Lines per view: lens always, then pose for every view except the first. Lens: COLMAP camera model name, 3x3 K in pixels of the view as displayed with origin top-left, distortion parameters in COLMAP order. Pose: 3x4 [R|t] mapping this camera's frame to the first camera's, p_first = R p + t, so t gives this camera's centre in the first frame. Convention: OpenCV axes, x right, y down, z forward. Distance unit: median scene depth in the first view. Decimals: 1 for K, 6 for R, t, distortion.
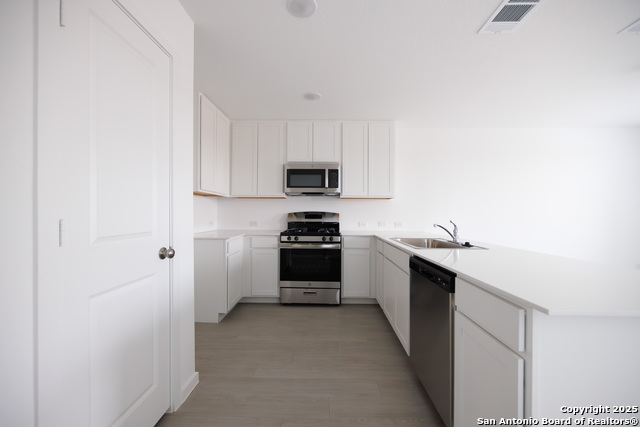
lens RADIAL K [[252.8, 0, 319.7], [0, 252.8, 213.6], [0, 0, 1]] dist [-0.003683, 0.000236]
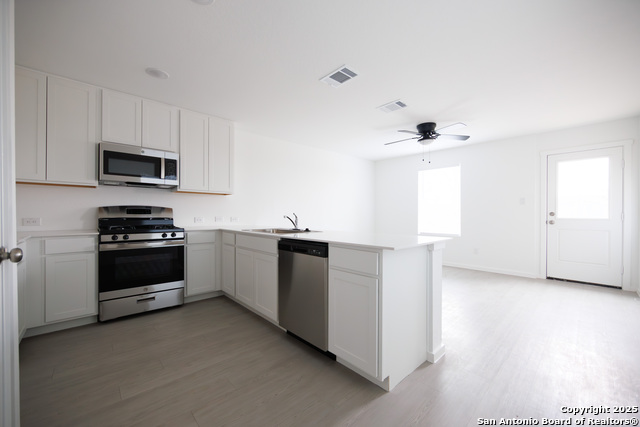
lens RADIAL K [[252.8, 0, 314.5], [0, 252.8, 214.2], [0, 0, 1]] dist [-0.003683, 0.000236]
pose [[0.732821, -0.003359, 0.680414, -0.196699], [-0.000946, 0.999982, 0.005955, 0.017815], [-0.680421, -0.005007, 0.732804, -0.017862]]
